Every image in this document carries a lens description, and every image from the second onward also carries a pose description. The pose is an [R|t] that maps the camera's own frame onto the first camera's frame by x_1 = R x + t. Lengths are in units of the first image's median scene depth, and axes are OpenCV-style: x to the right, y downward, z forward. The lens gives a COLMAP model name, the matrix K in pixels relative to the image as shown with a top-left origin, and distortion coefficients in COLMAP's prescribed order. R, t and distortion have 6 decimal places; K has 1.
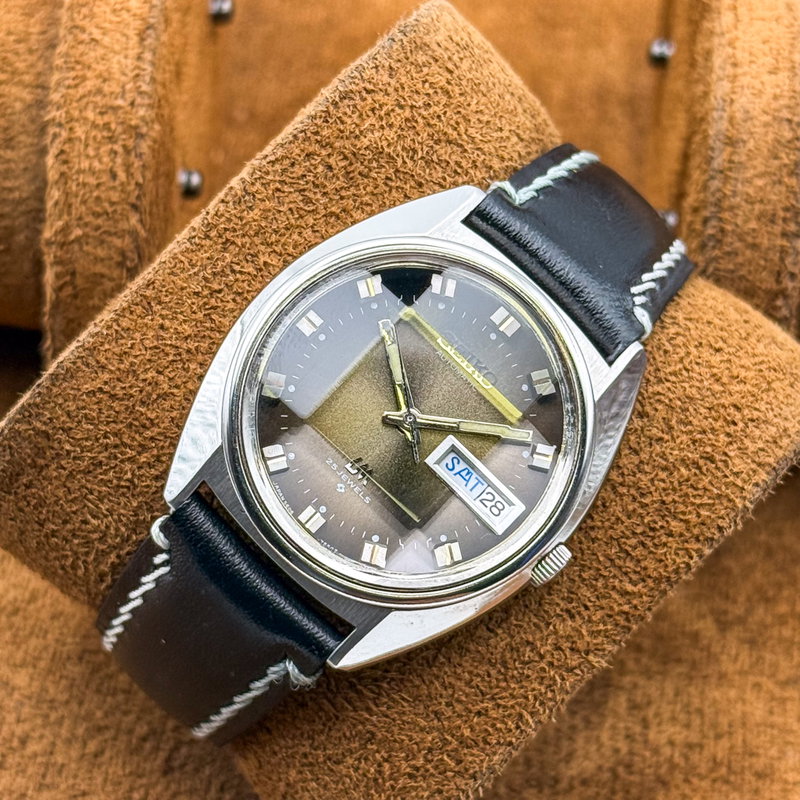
lens RADIAL K [[2677.6, 0, 466.0], [0, 2677.6, 400.3], [0, 0, 1]] dist [-0.017480, 1.345630]
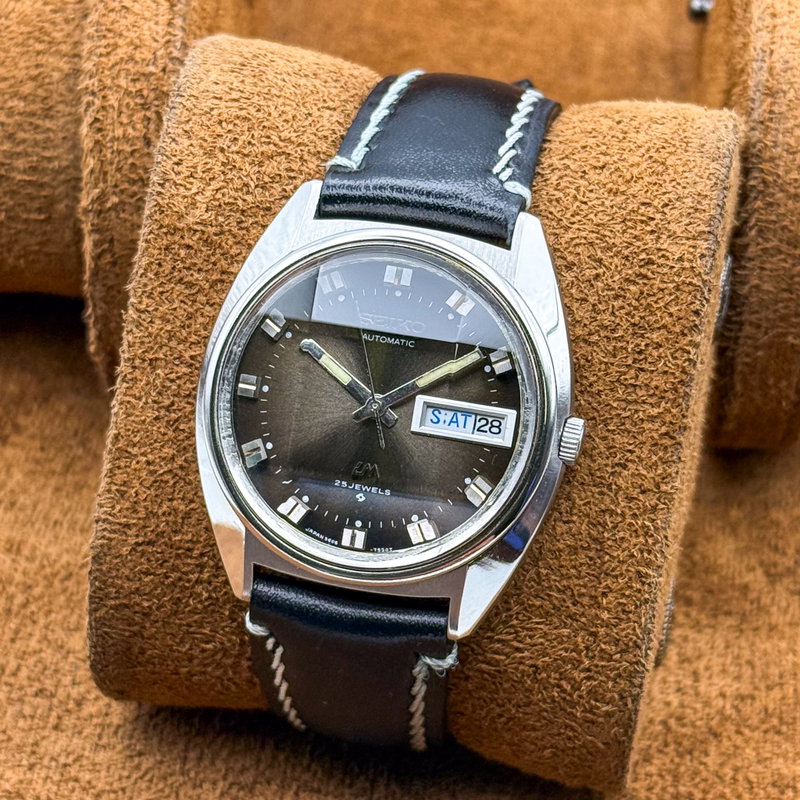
lens RADIAL K [[2677.6, 0, 466.0], [0, 2677.6, 400.3], [0, 0, 1]] dist [-0.017480, 1.345630]
pose [[0.805681, -0.569596, -0.162597, 0.172287], [0.577051, 0.816706, -0.001680, 0.026355], [0.133751, -0.092474, 0.986691, -0.023897]]
